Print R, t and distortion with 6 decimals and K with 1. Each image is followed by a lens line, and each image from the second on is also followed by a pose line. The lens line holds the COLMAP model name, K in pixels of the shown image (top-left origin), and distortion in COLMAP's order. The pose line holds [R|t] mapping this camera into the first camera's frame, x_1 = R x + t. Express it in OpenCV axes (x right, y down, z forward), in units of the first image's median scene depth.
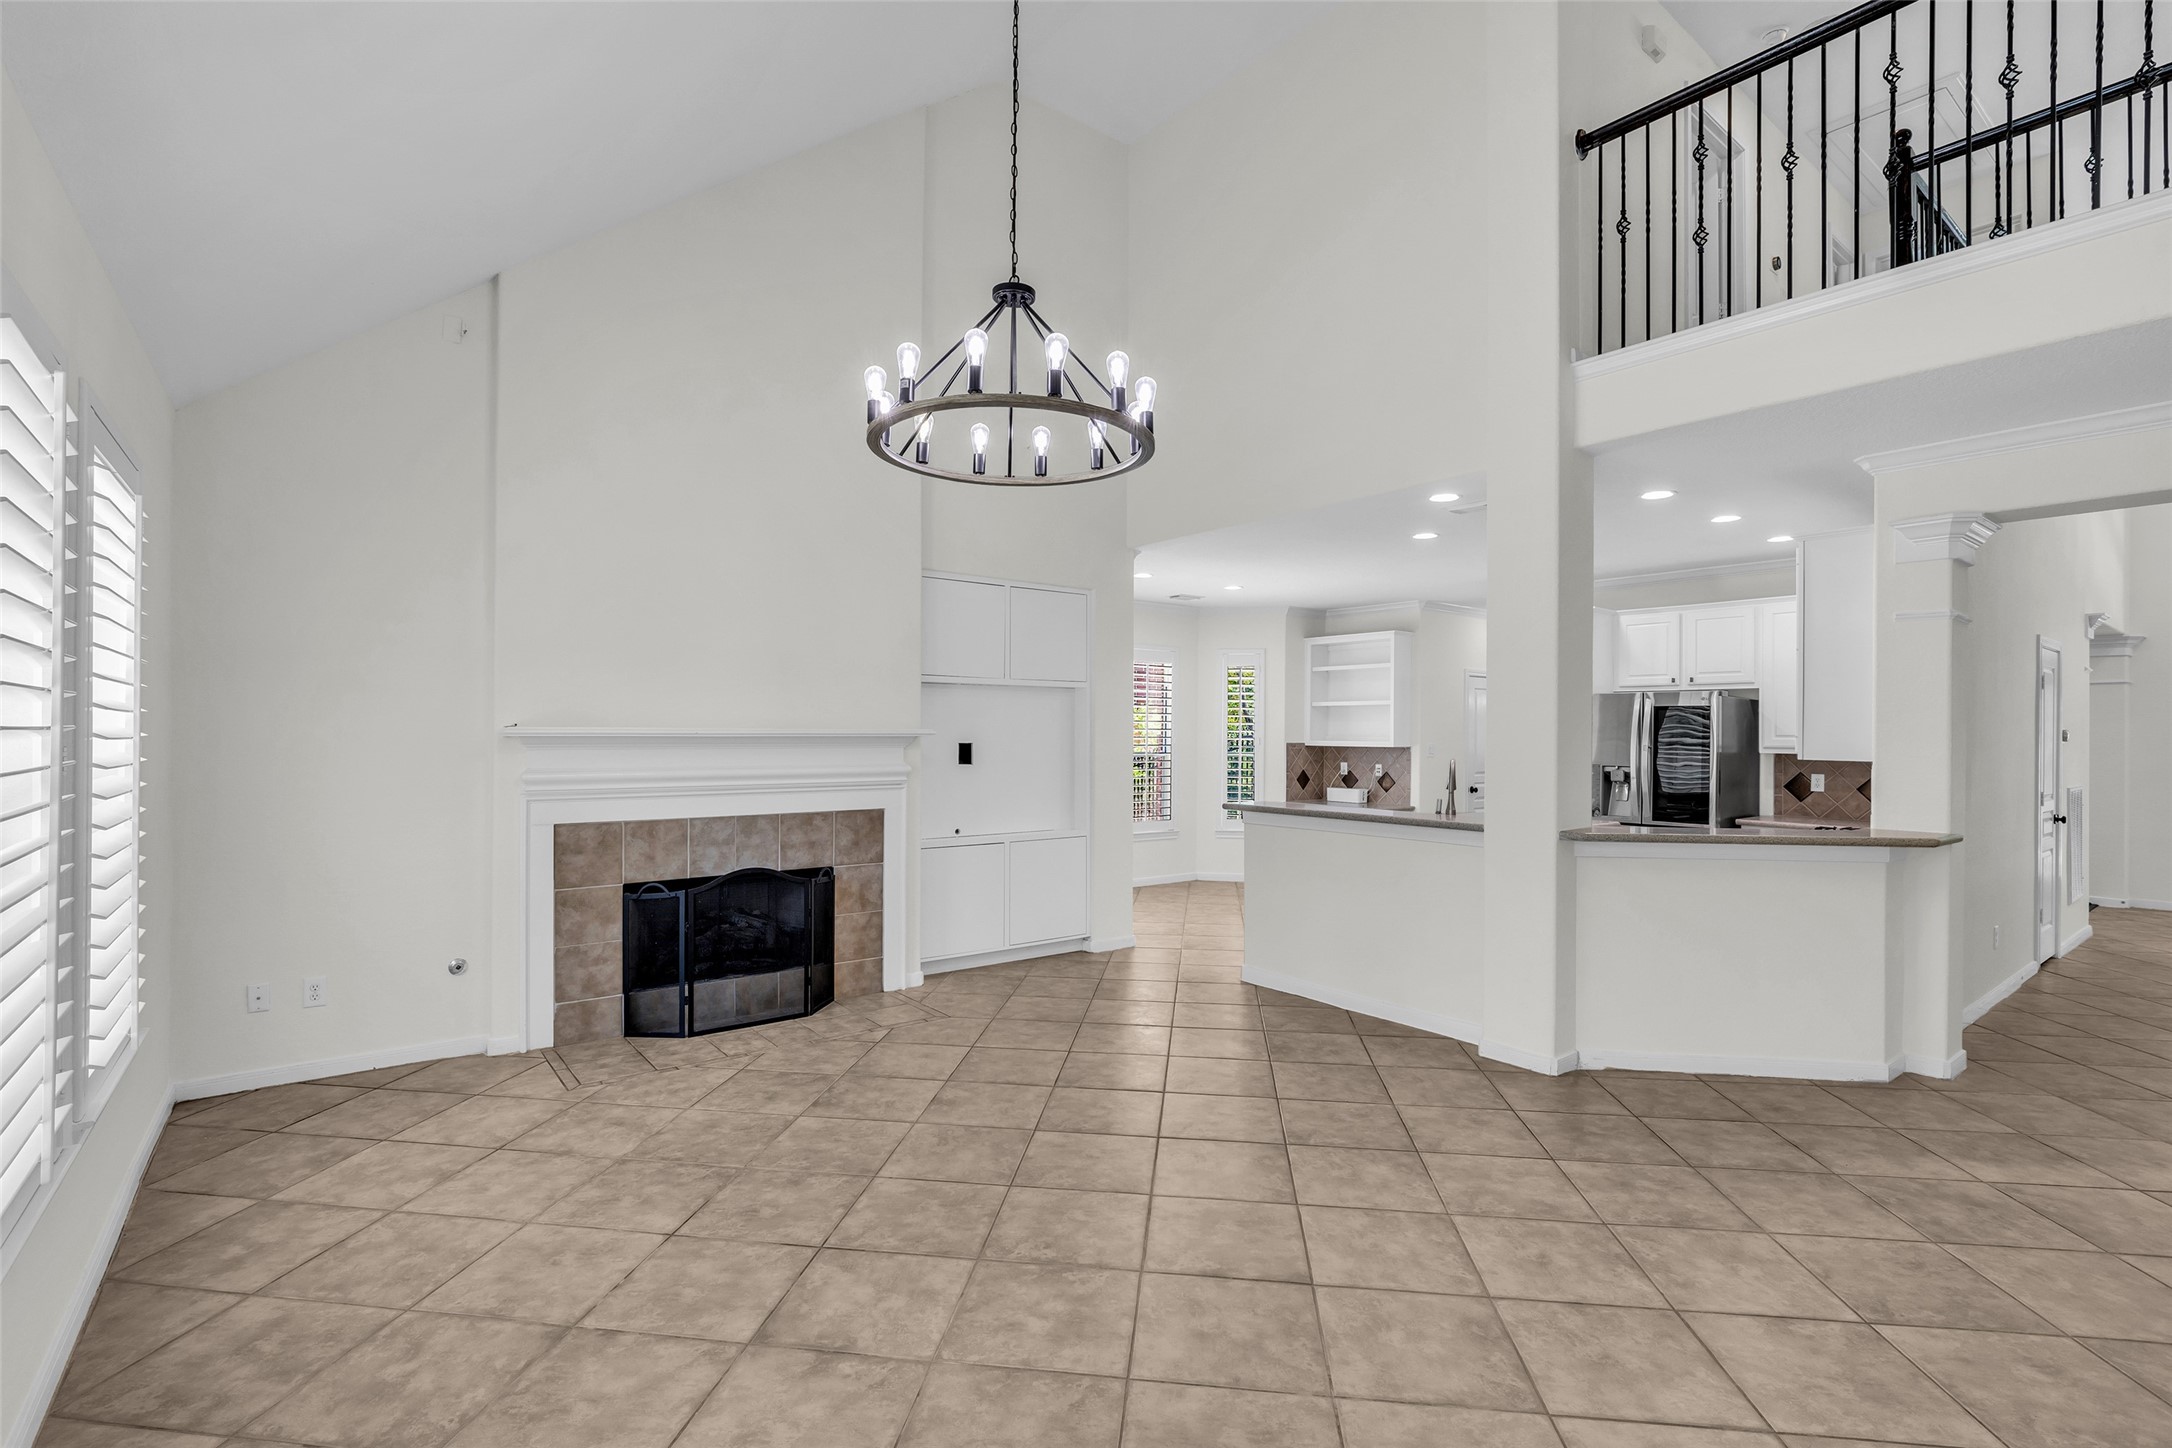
lens RADIAL K [[975.1, 0, 1076.0], [0, 975.1, 721.4], [0, 0, 1]] dist [-0.022626, -0.000281]
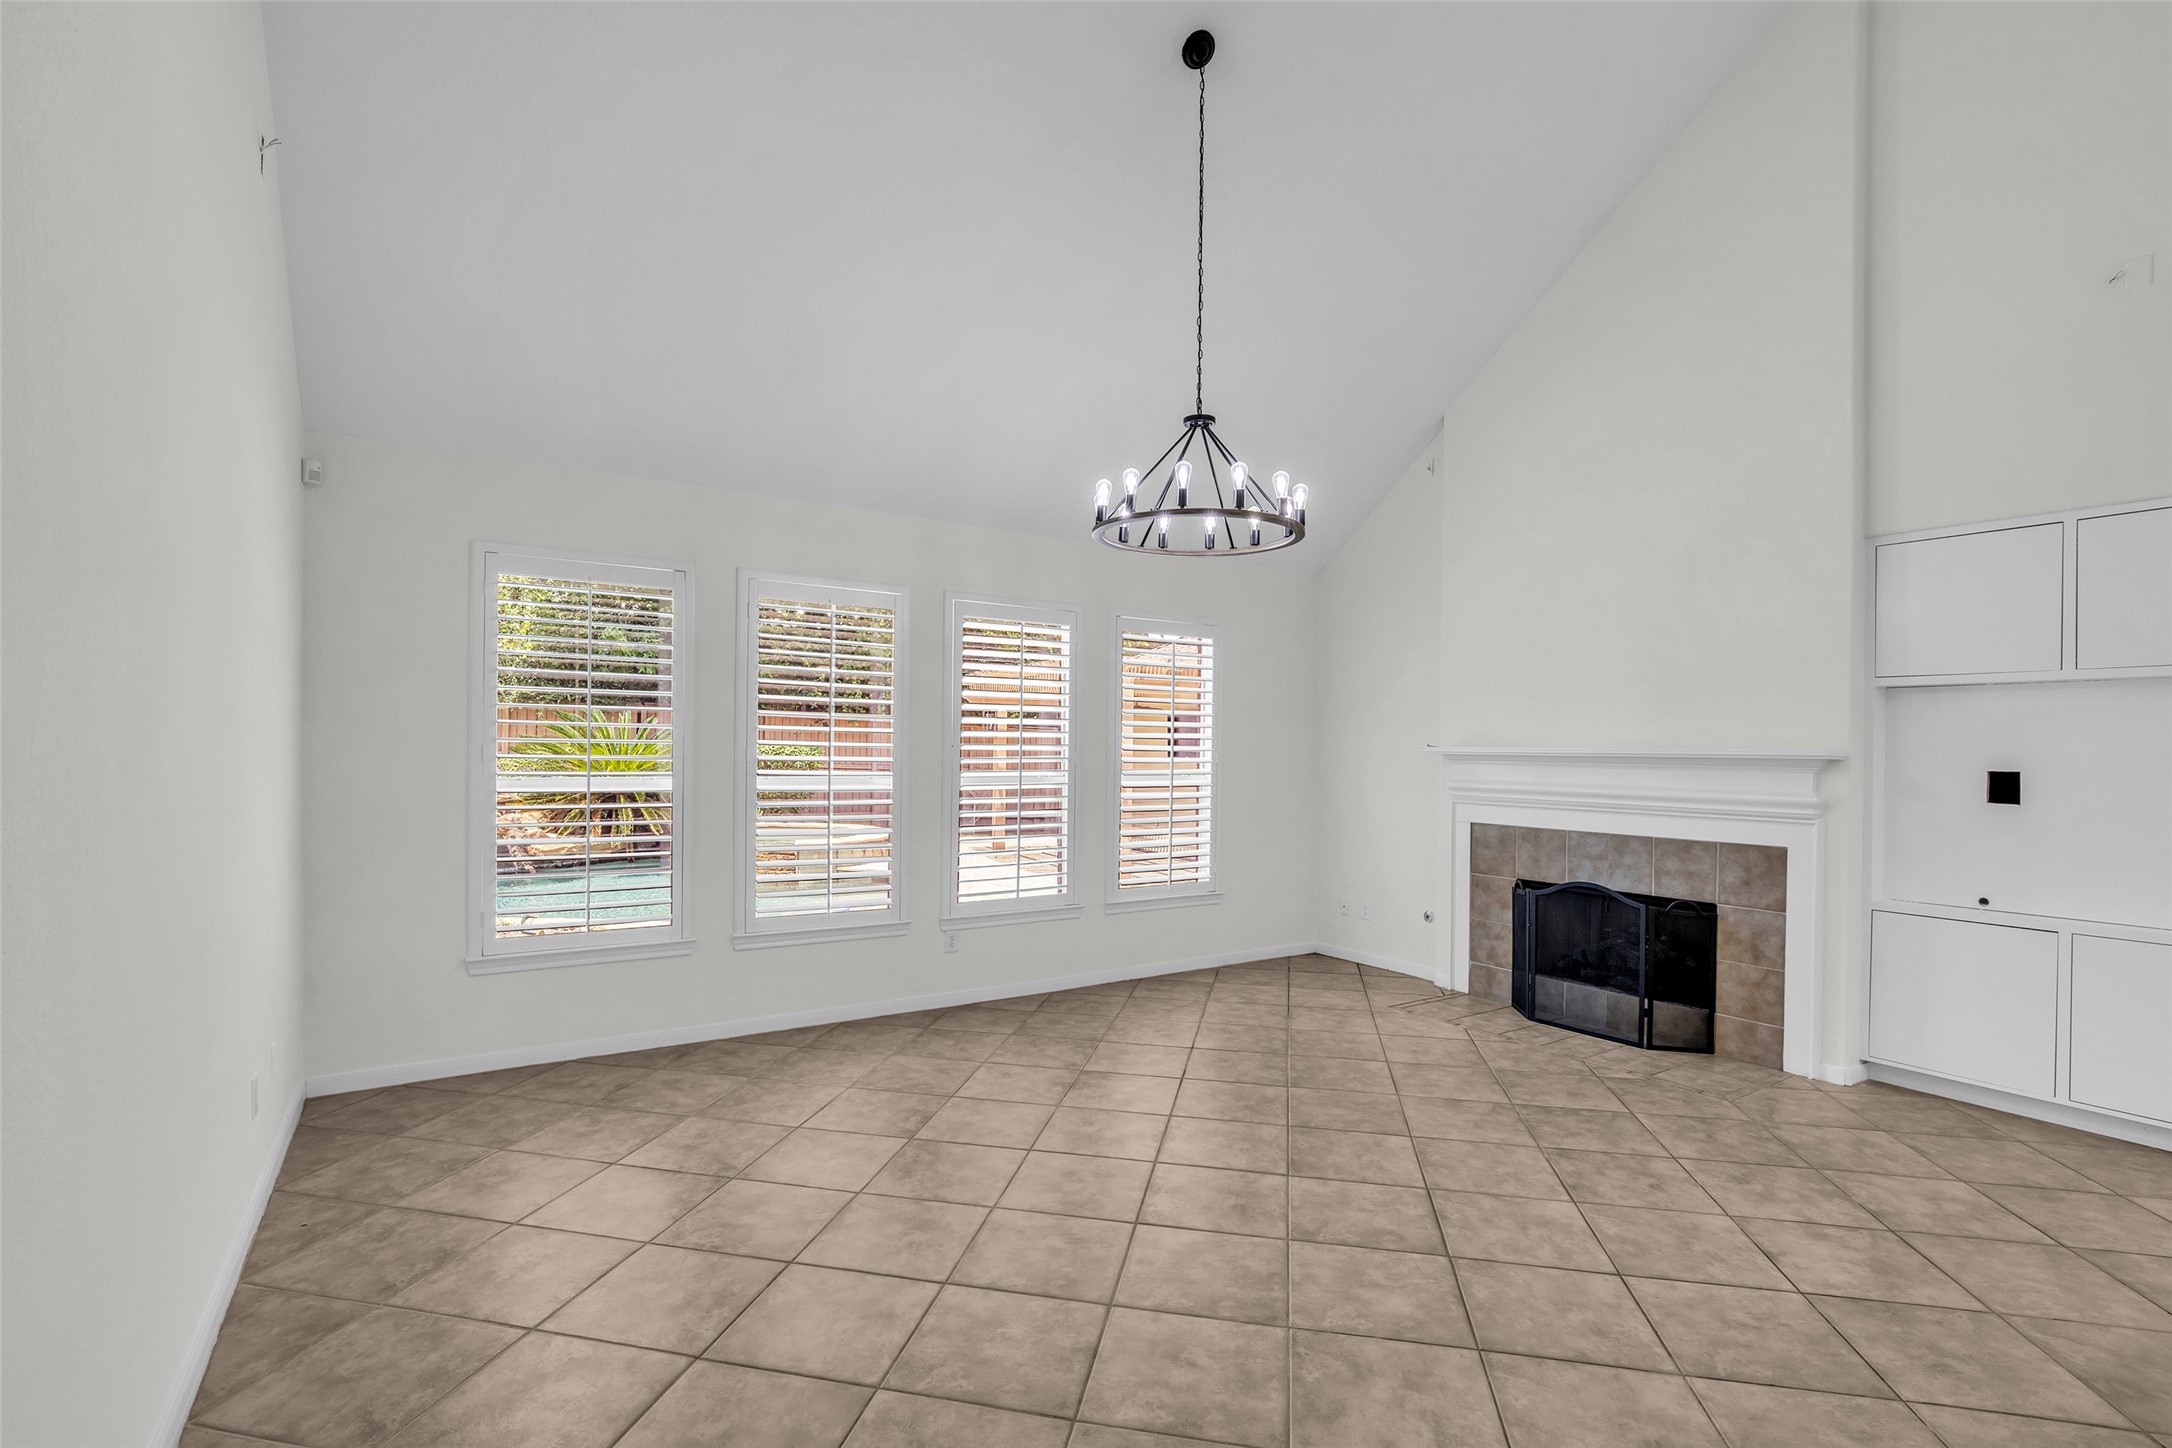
lens RADIAL K [[975.1, 0, 1082.5], [0, 975.1, 744.9], [0, 0, 1]] dist [-0.022626, -0.000281]
pose [[-0.060757, -0.004532, -0.998142, 0.716105], [0.003778, 0.999981, -0.004770, 0.005842], [0.998145, -0.004061, -0.060739, 0.508531]]
